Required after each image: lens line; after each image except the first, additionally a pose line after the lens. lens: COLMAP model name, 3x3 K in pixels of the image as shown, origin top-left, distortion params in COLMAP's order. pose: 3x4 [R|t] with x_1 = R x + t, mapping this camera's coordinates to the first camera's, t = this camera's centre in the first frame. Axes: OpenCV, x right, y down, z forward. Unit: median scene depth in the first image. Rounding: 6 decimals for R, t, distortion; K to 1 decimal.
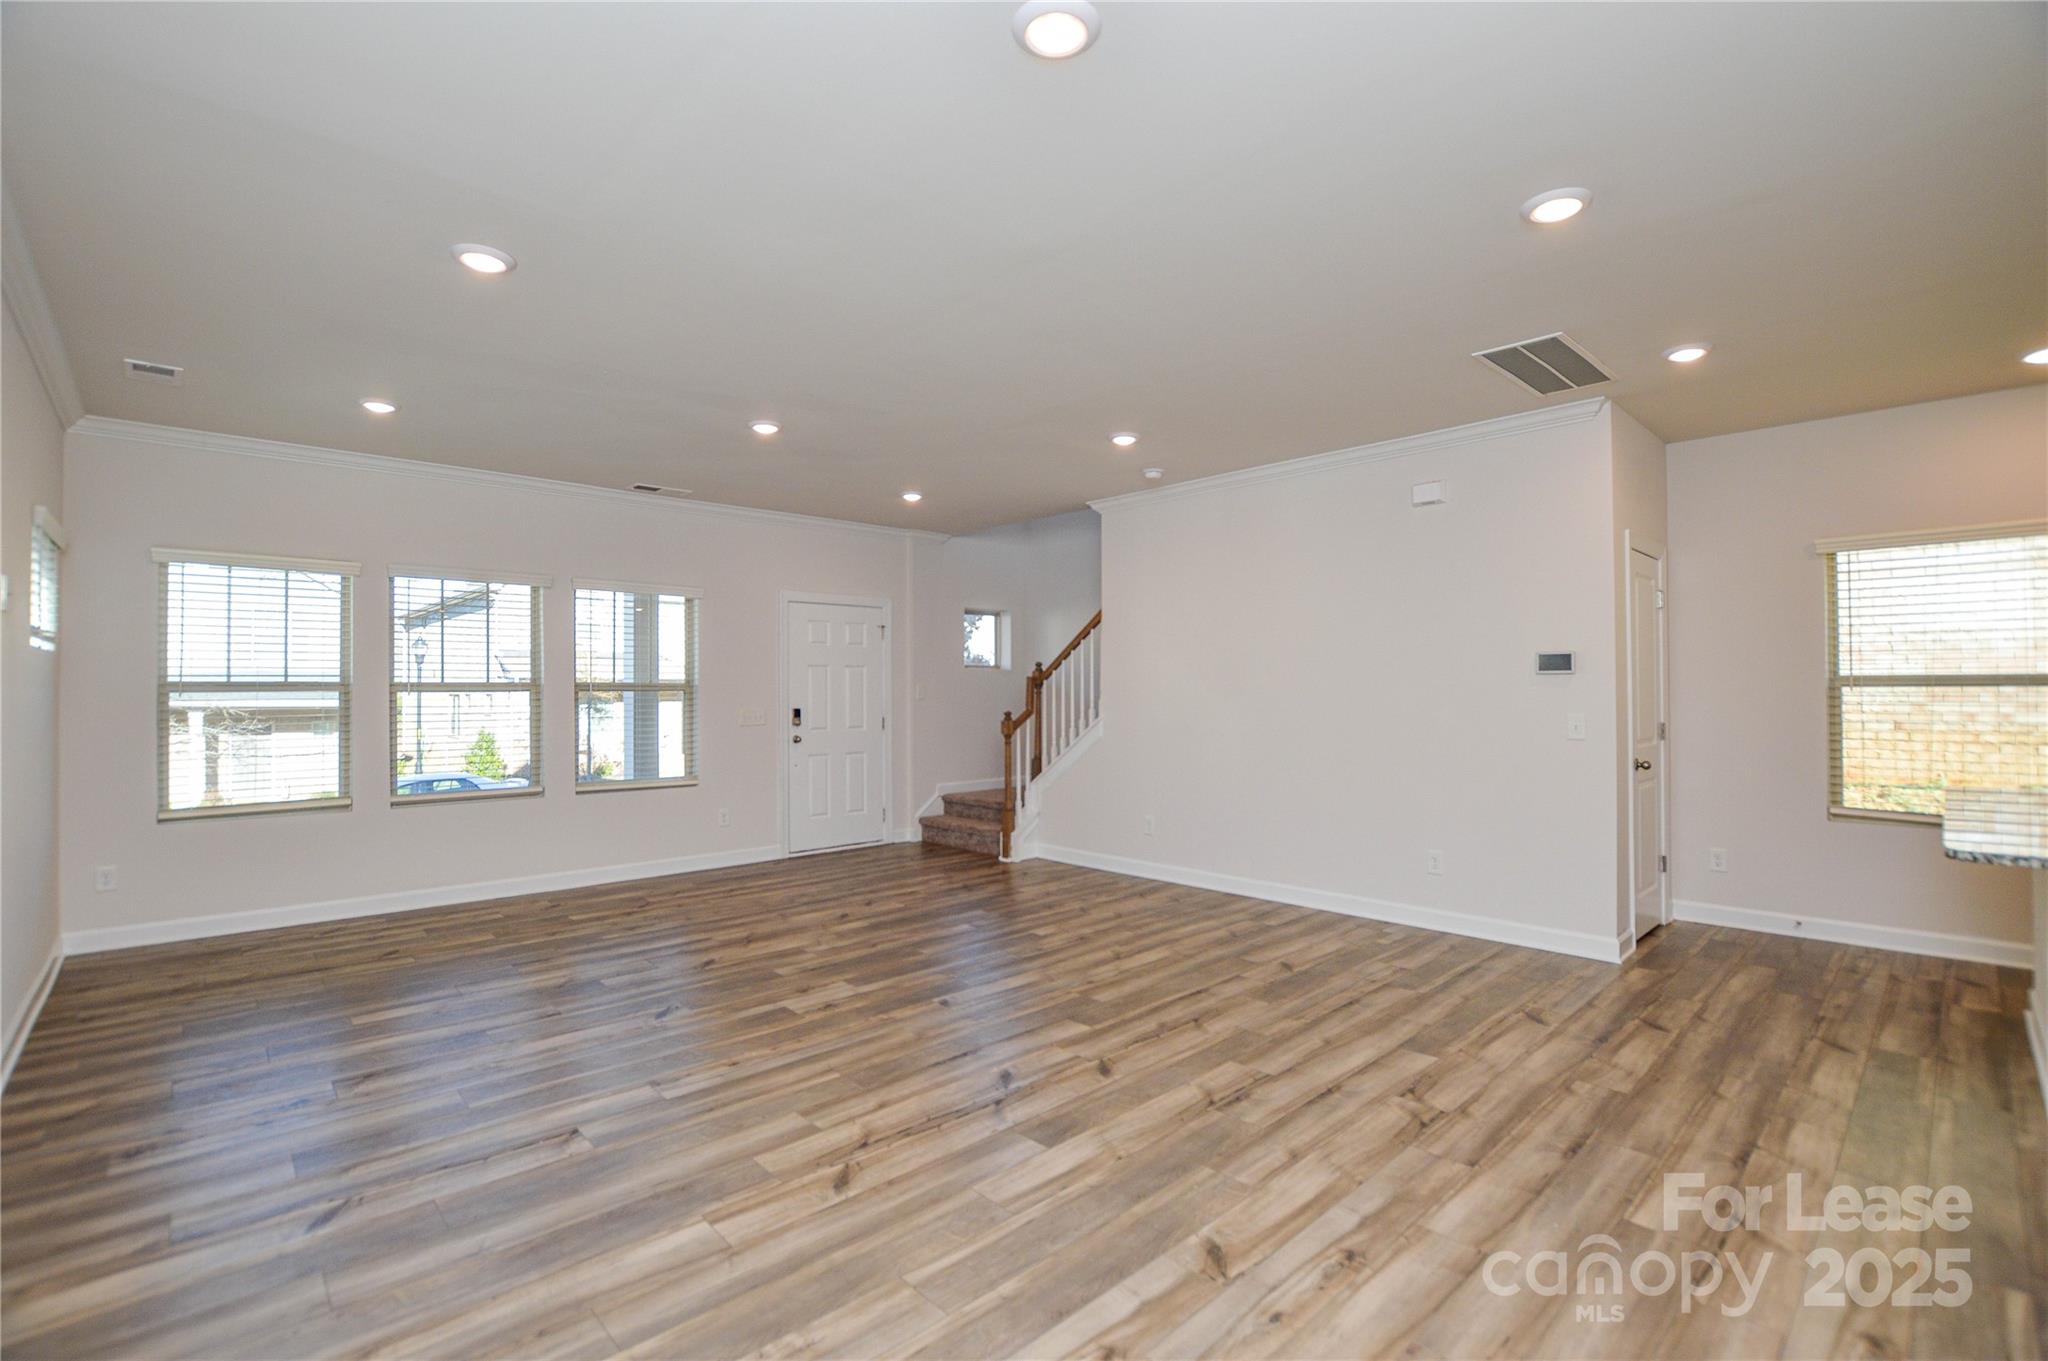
lens RADIAL K [[912.8, 0, 1020.4], [0, 912.8, 680.6], [0, 0, 1]] dist [-0.028338, 0.001495]
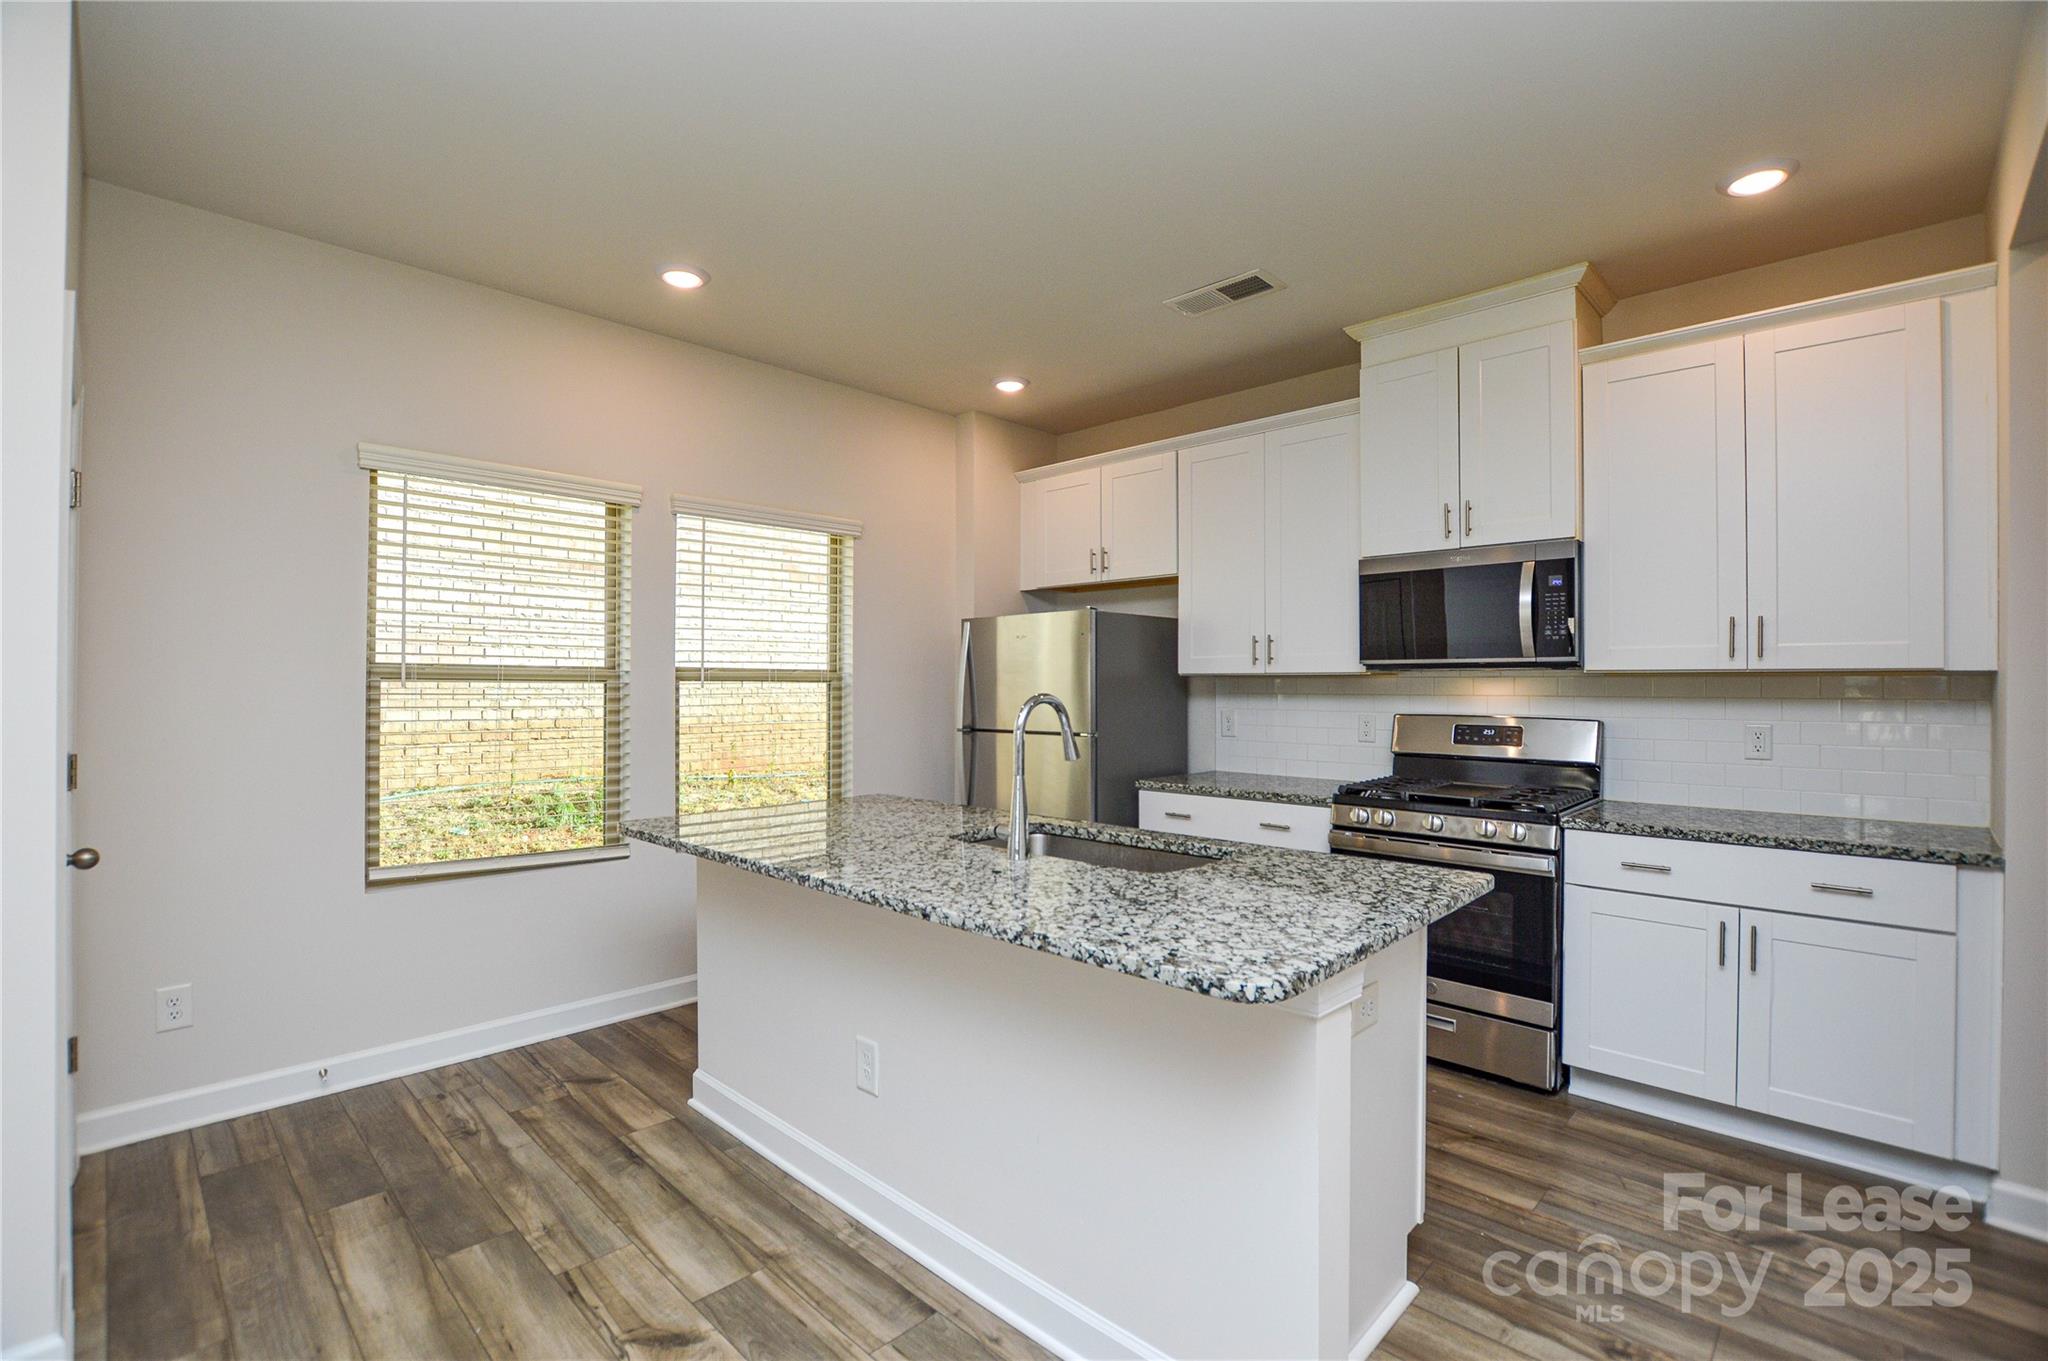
lens RADIAL K [[912.8, 0, 1020.4], [0, 912.8, 680.6], [0, 0, 1]] dist [-0.028338, 0.001495]
pose [[-0.051413, 0.006908, 0.998654, 0.307602], [-0.013423, 0.999881, -0.007607, 0.005844], [-0.998587, -0.013796, -0.051314, 0.709133]]
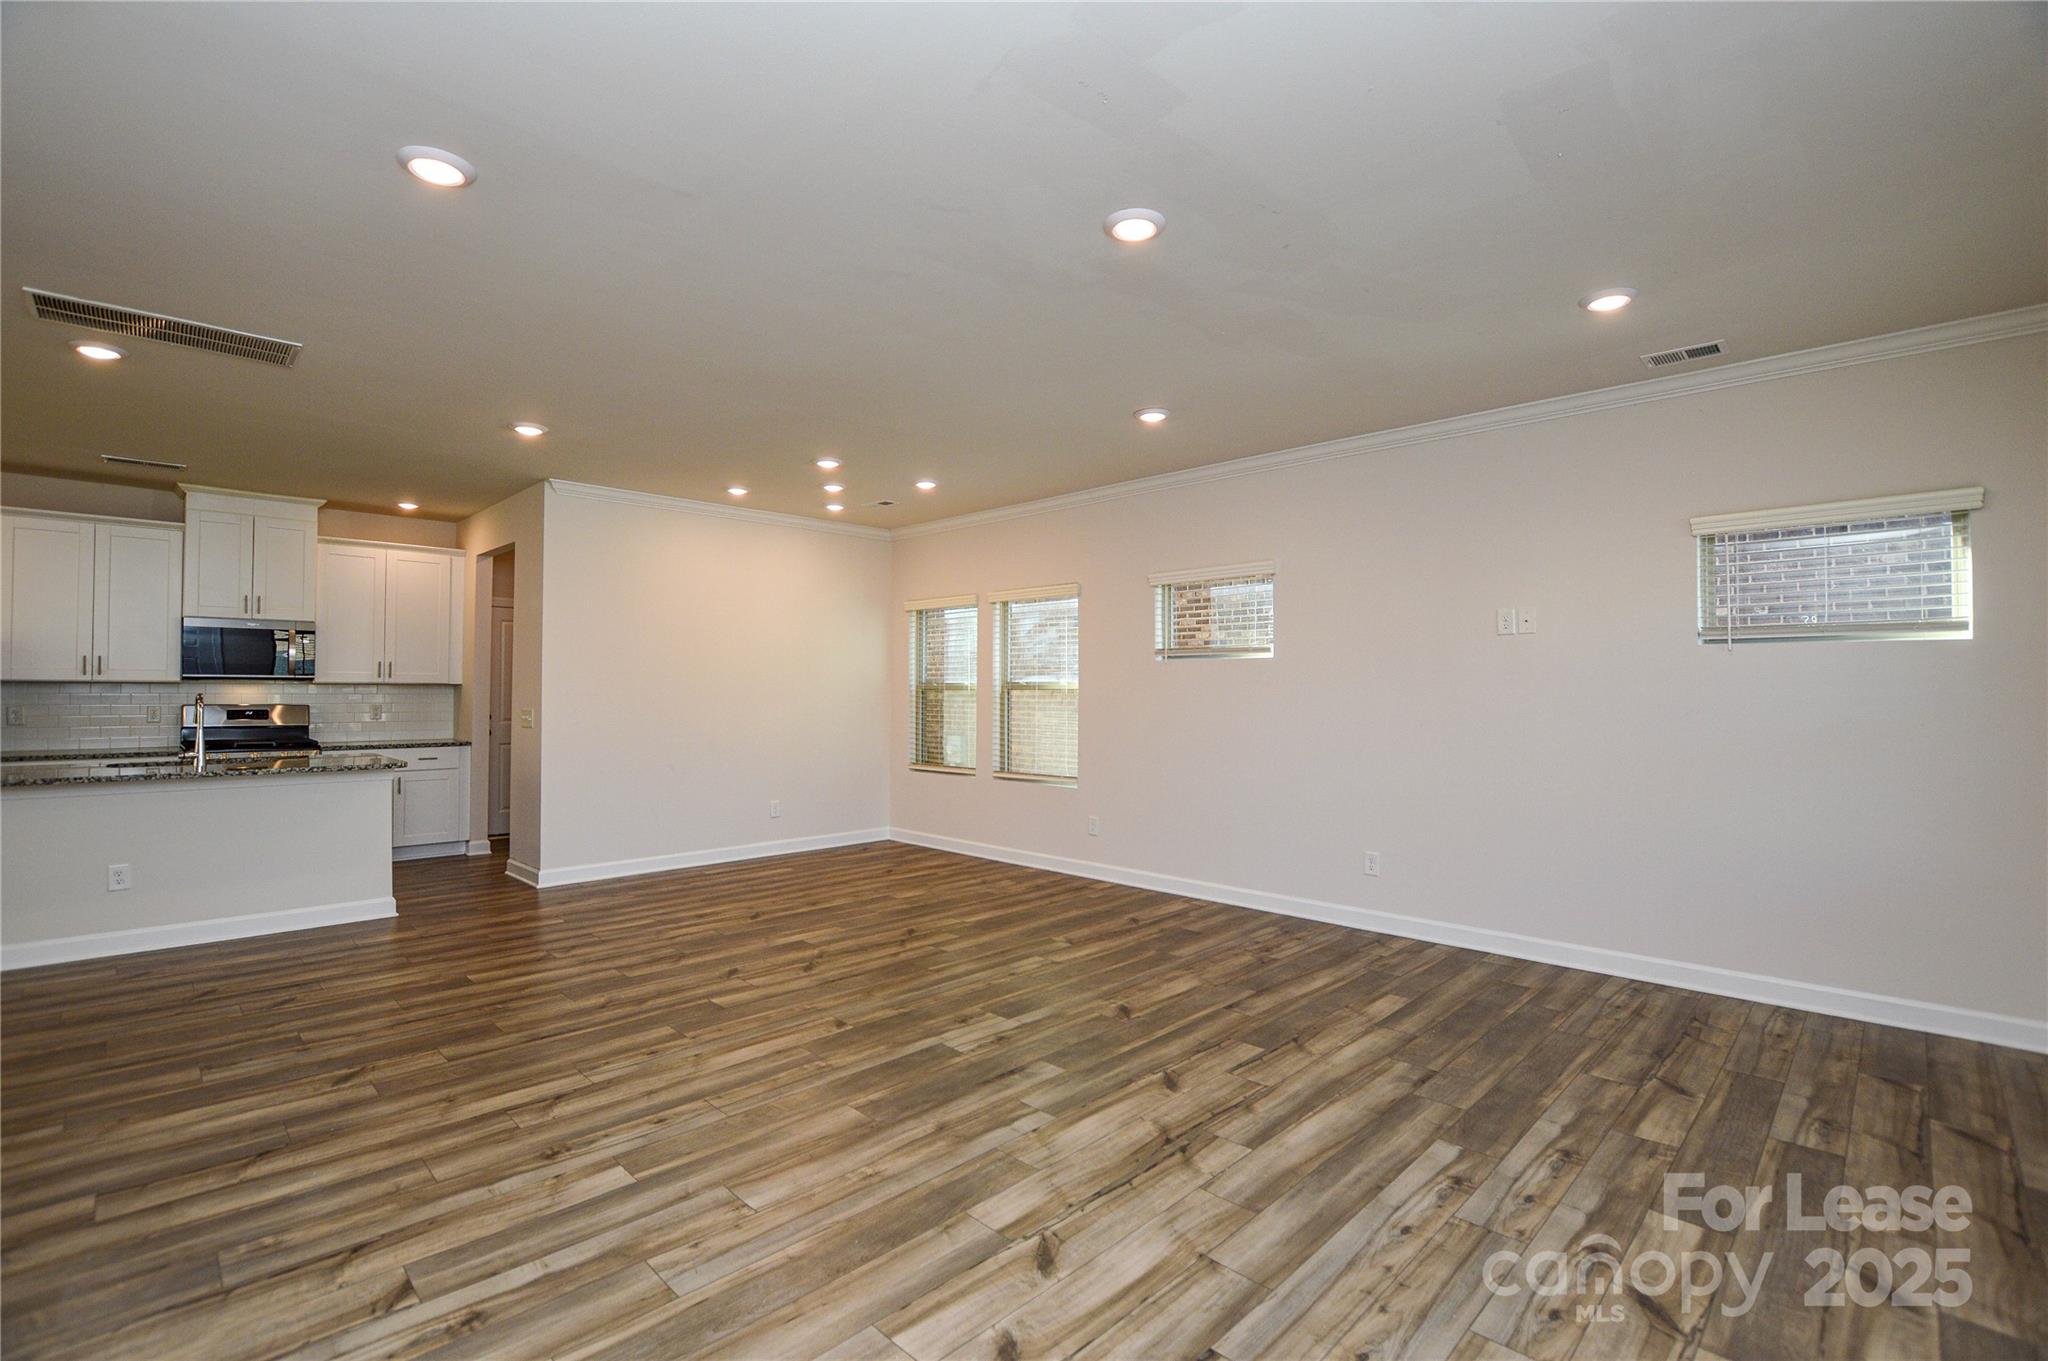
lens RADIAL K [[912.8, 0, 1020.4], [0, 912.8, 680.6], [0, 0, 1]] dist [-0.028338, 0.001495]
pose [[-0.999389, 0.000434, -0.034959, -0.240922], [0.001238, 0.999735, -0.022996, 0.023800], [0.034940, -0.023026, -0.999124, 1.988661]]
